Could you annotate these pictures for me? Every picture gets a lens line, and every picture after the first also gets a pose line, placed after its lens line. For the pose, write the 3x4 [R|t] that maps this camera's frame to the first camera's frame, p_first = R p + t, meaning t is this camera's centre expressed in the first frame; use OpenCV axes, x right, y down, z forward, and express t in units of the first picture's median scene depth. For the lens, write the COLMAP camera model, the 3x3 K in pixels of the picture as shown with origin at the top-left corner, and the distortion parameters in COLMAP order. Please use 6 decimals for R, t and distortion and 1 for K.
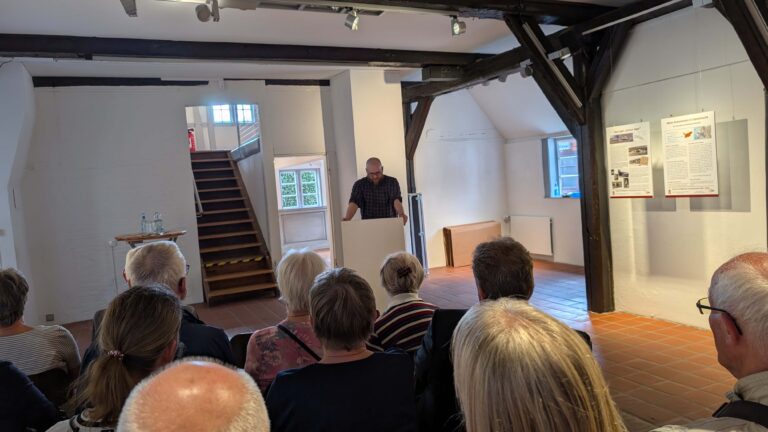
lens RADIAL K [[572.0, 0, 384.2], [0, 572.0, 214.6], [0, 0, 1]] dist [0.067534, 0.001331]
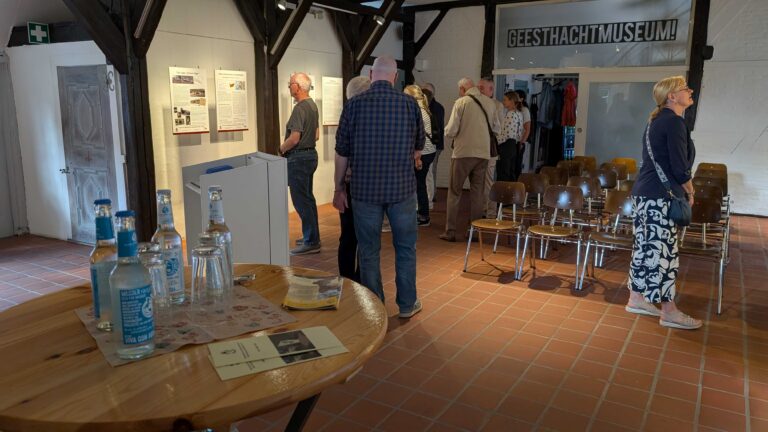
lens RADIAL K [[572.0, 0, 383.6], [0, 572.0, 215.7], [0, 0, 1]] dist [0.067534, 0.001331]
pose [[-0.553823, -0.082973, 0.828490, -0.775130], [0.095270, 0.982173, 0.162049, -0.018826], [-0.827166, 0.168677, -0.536045, 1.373773]]
